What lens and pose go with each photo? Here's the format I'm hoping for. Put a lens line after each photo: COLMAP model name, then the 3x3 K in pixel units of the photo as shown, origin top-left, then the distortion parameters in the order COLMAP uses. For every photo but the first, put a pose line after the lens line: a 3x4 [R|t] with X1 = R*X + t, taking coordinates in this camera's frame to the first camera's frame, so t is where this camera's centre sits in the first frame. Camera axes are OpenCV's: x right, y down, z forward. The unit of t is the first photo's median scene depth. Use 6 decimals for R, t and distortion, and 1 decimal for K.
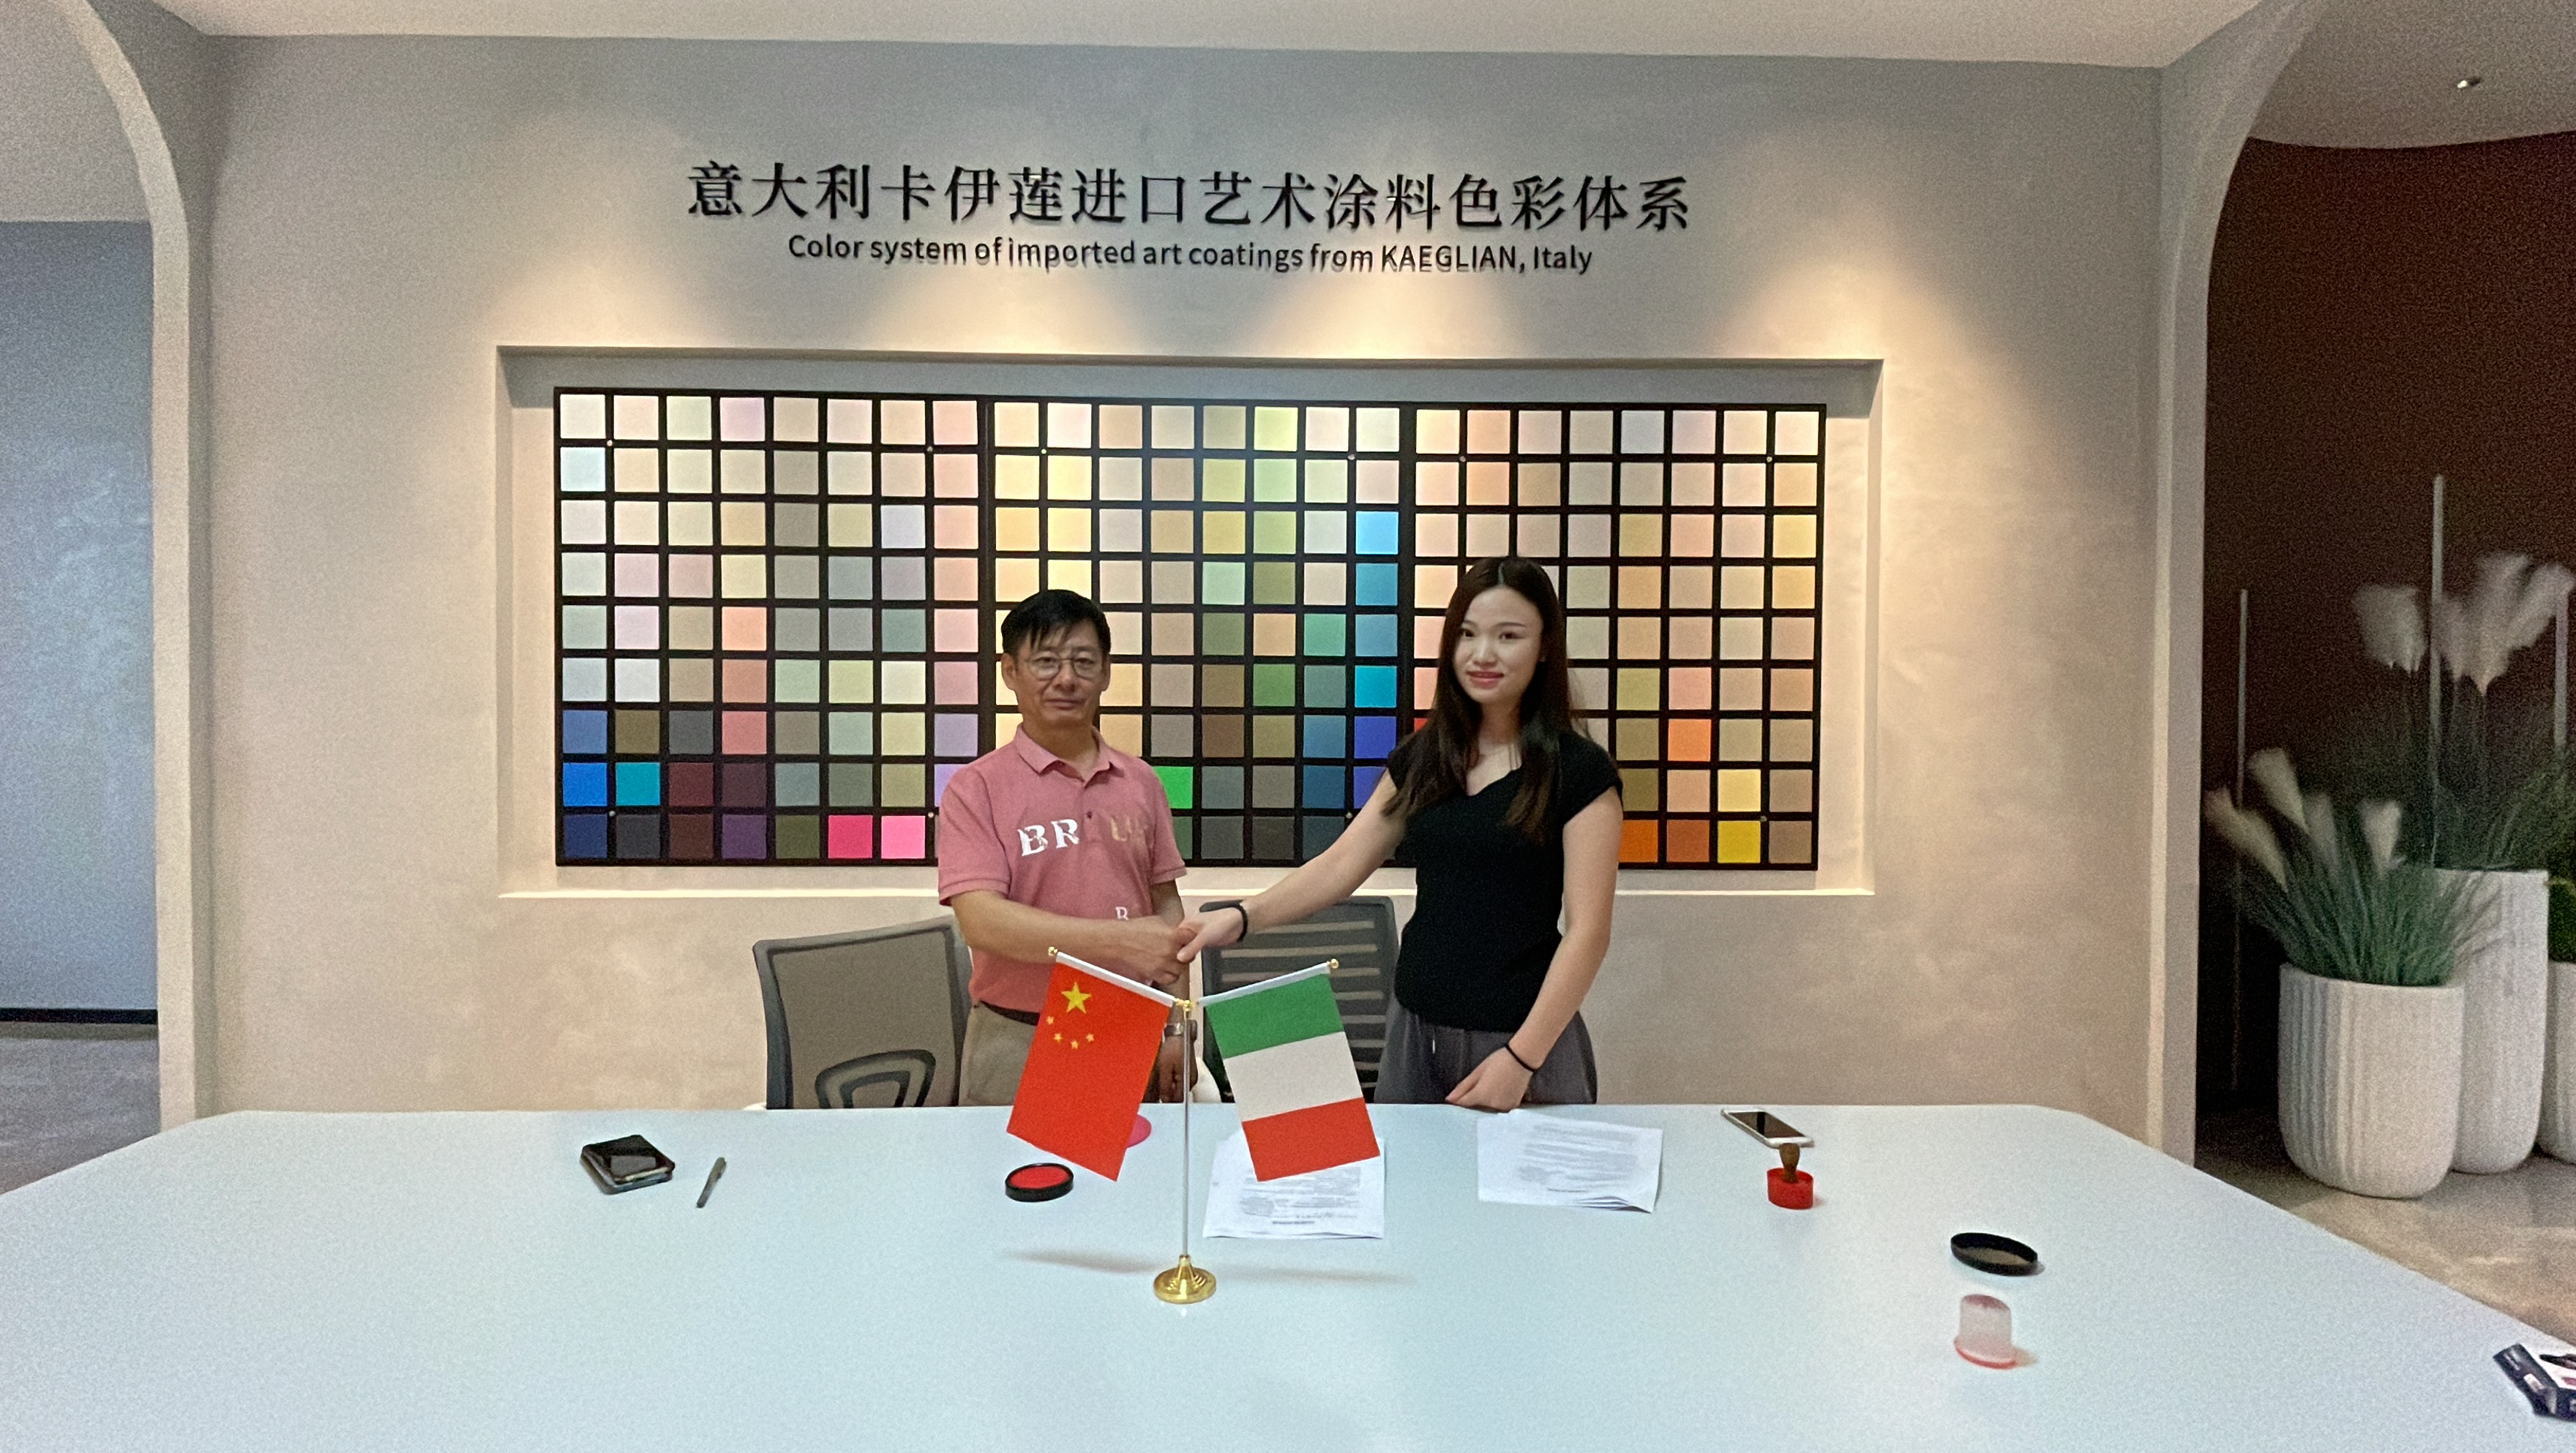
lens RADIAL K [[1317.3, 0, 1281.1], [0, 1317.3, 738.0], [0, 0, 1]] dist [0.024876, -0.000935]
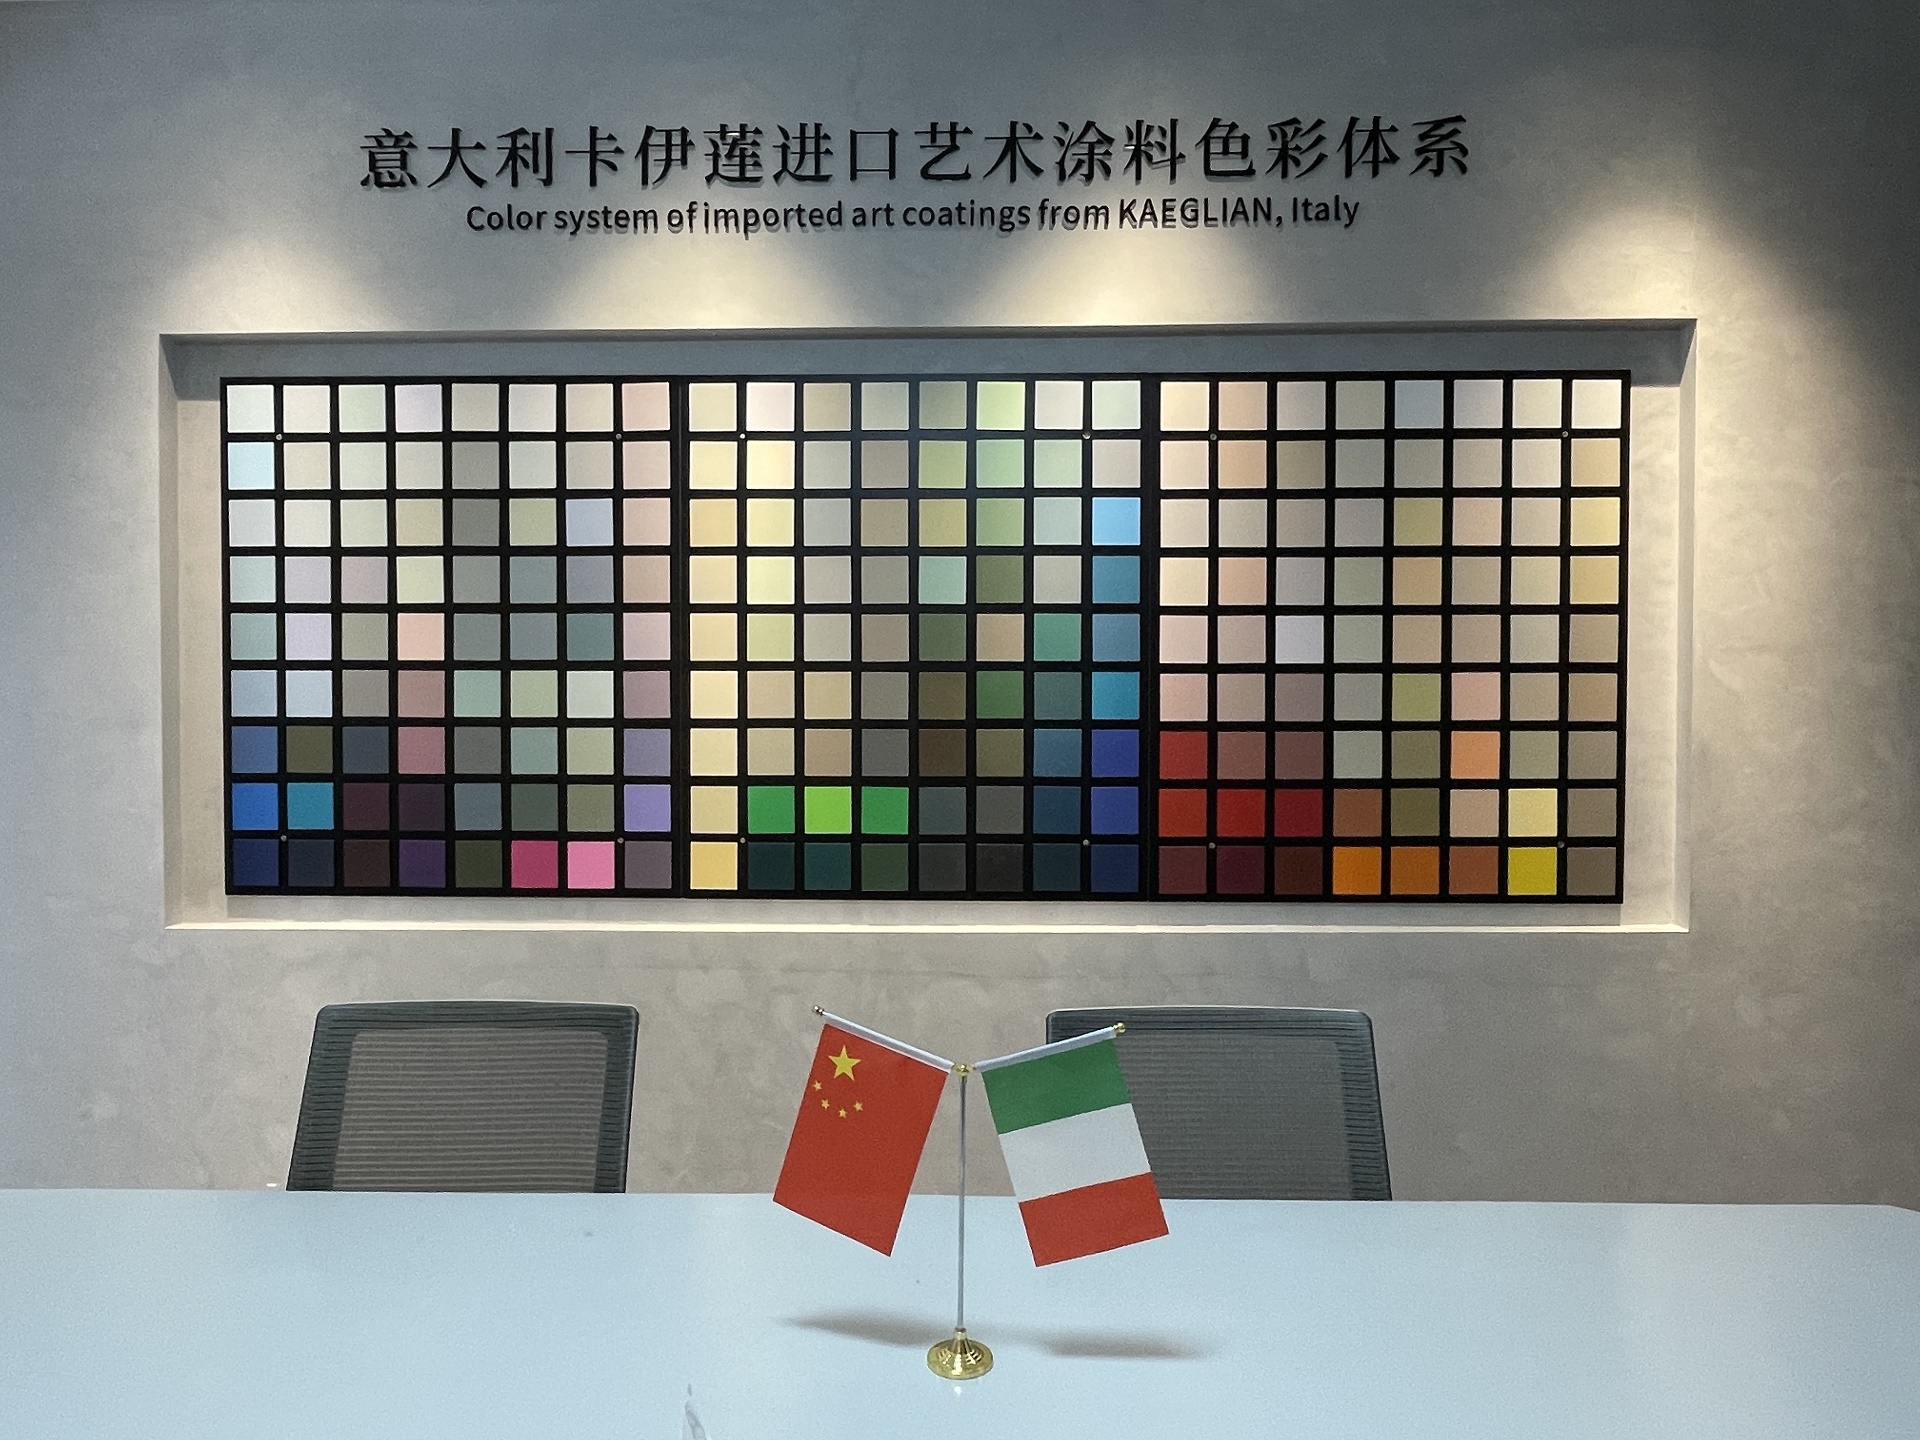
lens RADIAL K [[1287.0, 0, 957.7], [0, 1287.0, 717.4], [0, 0, 1]] dist [-0.001091, -0.000272]
pose [[0.999298, -0.004888, -0.037136, -0.001779], [0.004093, 0.999762, -0.021443, -0.006674], [0.037232, 0.021276, 0.999080, 0.135994]]
